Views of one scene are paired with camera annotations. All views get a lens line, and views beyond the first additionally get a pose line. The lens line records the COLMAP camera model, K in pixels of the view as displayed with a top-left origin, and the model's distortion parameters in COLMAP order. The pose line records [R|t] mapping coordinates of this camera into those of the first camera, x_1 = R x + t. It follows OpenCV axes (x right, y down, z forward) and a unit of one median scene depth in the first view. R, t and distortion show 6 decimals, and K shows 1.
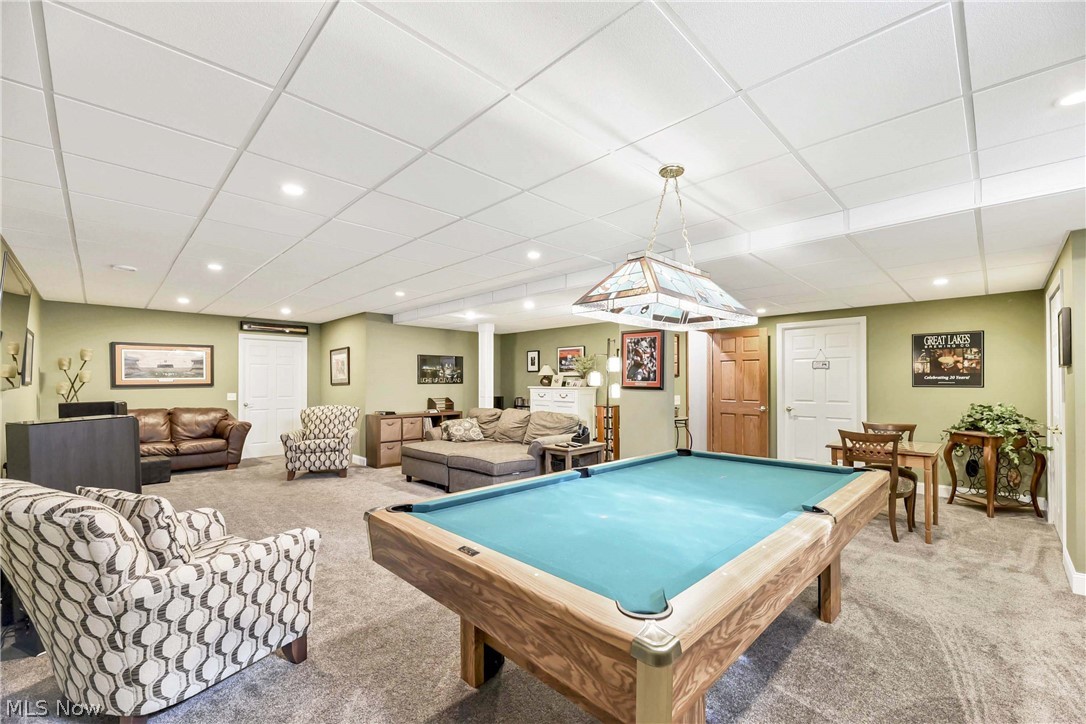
lens RADIAL K [[448.0, 0, 560.9], [0, 448.0, 381.5], [0, 0, 1]] dist [0.000531, 0.000021]
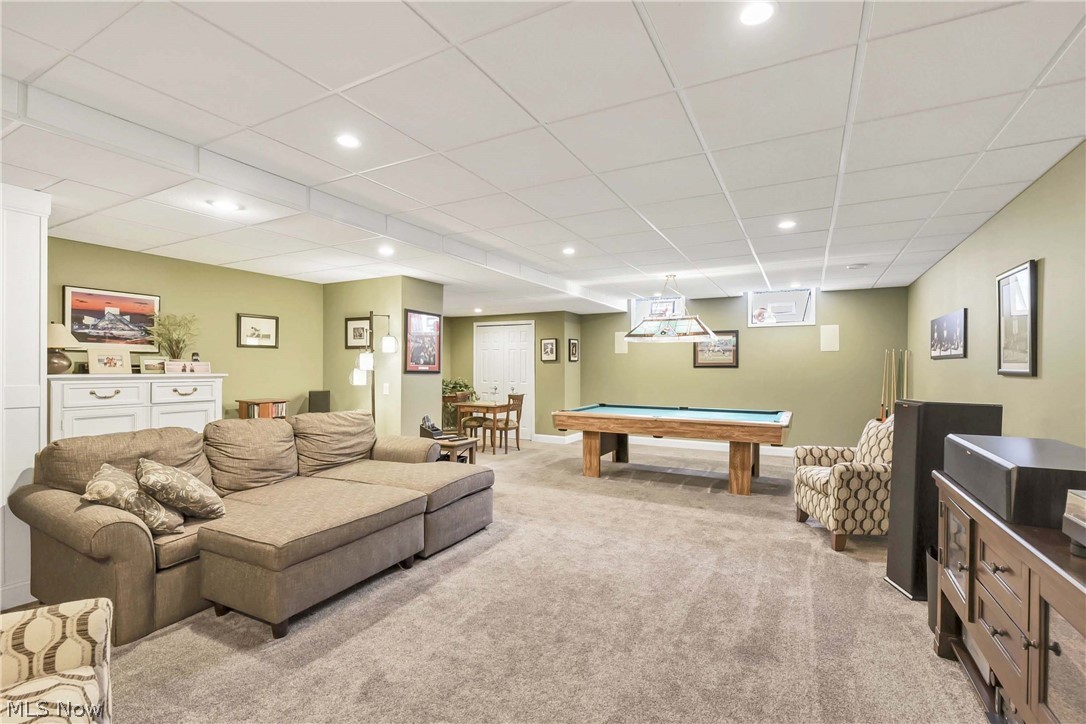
lens RADIAL K [[484.3, 0, 546.3], [0, 484.3, 367.1], [0, 0, 1]] dist [0.000615, 0.000034]
pose [[-0.284336, 0.003998, 0.958716, -0.827211], [-0.002150, 0.999986, -0.004807, 0.007741], [-0.958722, -0.003428, -0.284323, 0.964009]]
